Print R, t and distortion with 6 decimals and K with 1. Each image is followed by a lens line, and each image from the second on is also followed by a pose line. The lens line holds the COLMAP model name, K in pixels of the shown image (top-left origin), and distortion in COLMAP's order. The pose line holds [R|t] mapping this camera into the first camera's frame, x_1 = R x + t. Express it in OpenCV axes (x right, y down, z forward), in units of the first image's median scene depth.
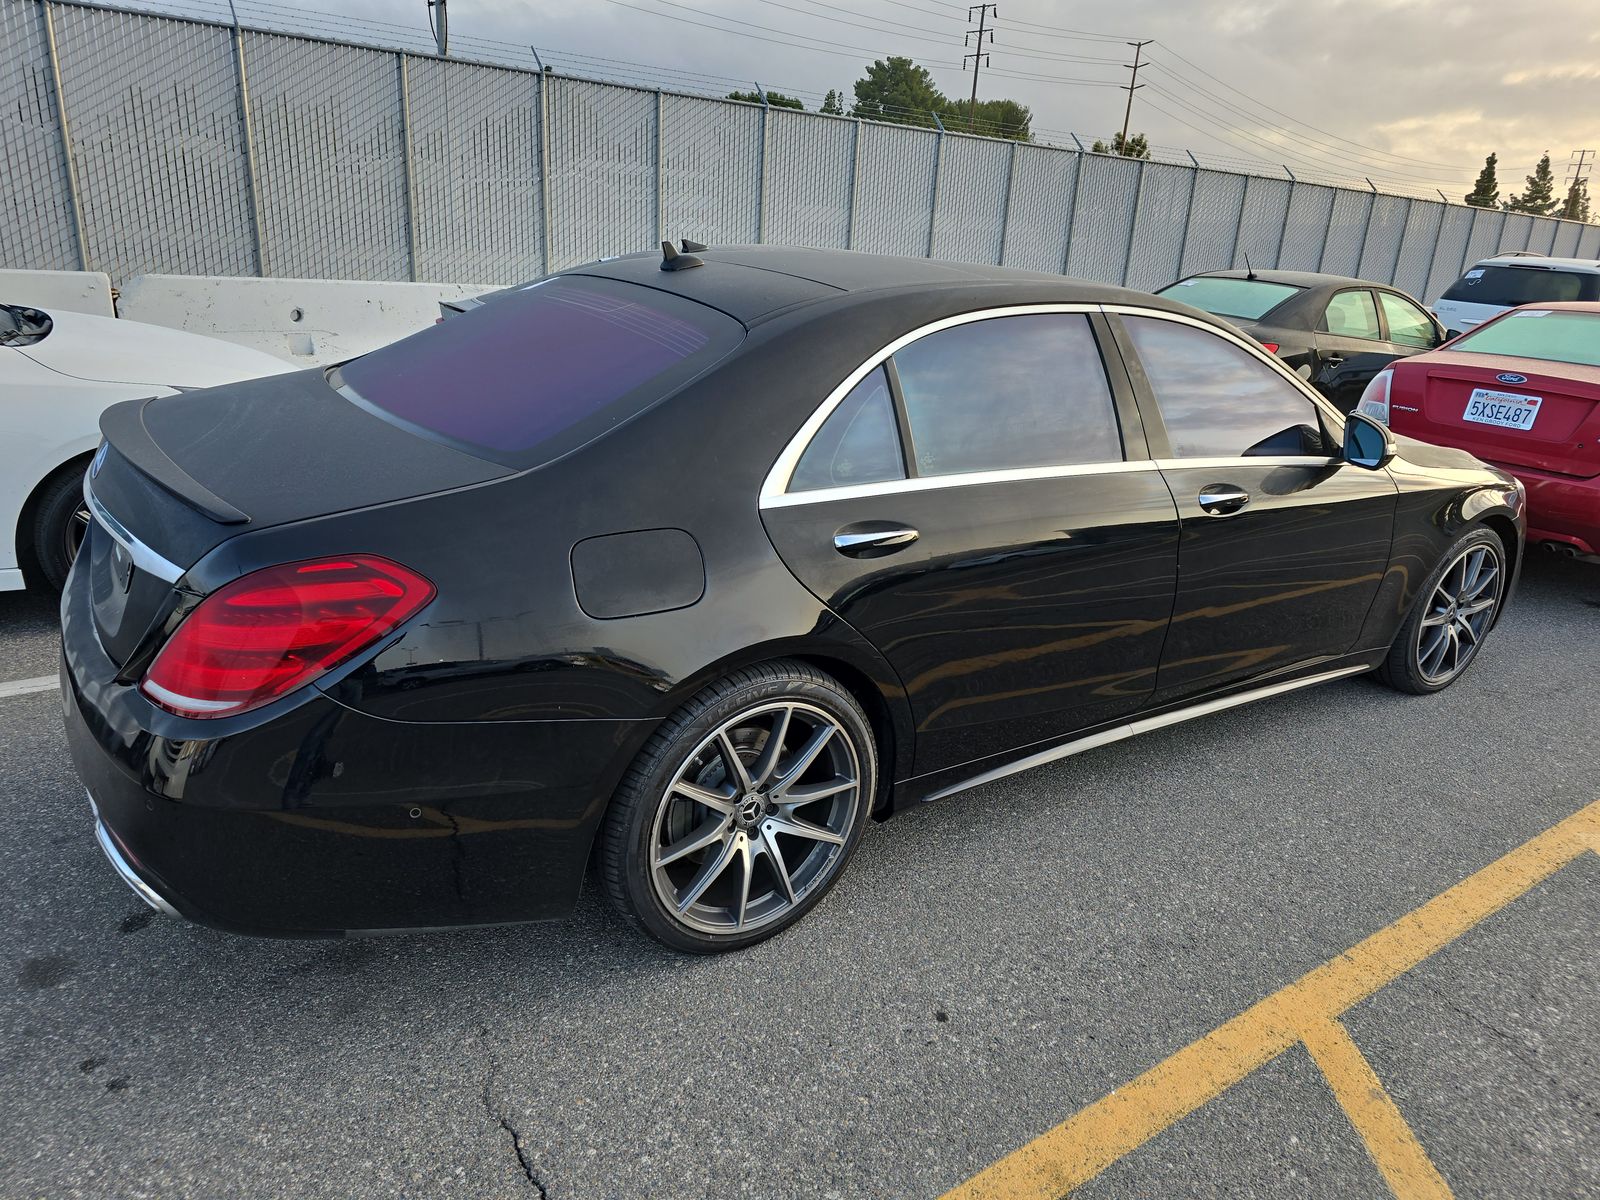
lens RADIAL K [[1053.3, 0, 800.0], [0, 1053.3, 600.0], [0, 0, 1]] dist [0.030289, -0.004649]
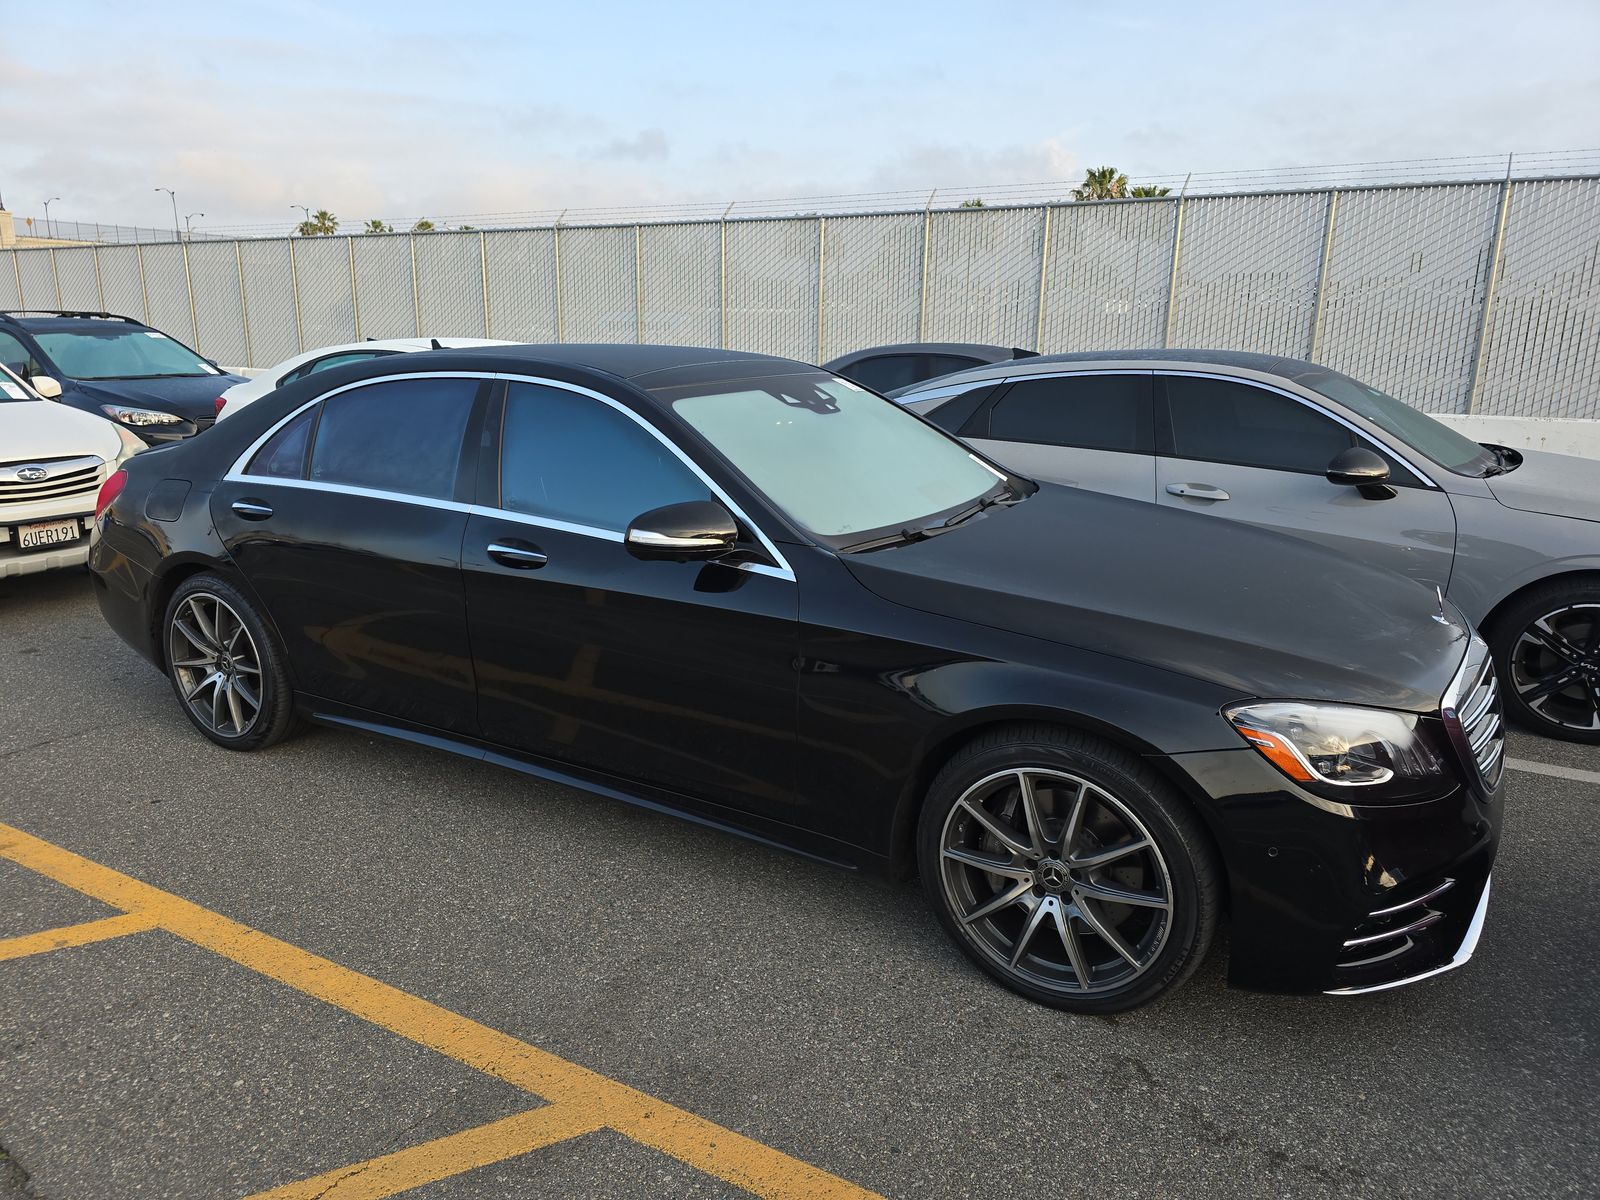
lens RADIAL K [[1053.3, 0, 800.0], [0, 1053.3, 600.0], [0, 0, 1]] dist [0.030289, -0.004649]
pose [[0.426259, 0.155911, -0.891064, 1.733030], [-0.270935, 0.961820, 0.038684, -0.196414], [0.863075, 0.224931, 0.452226, 0.944951]]
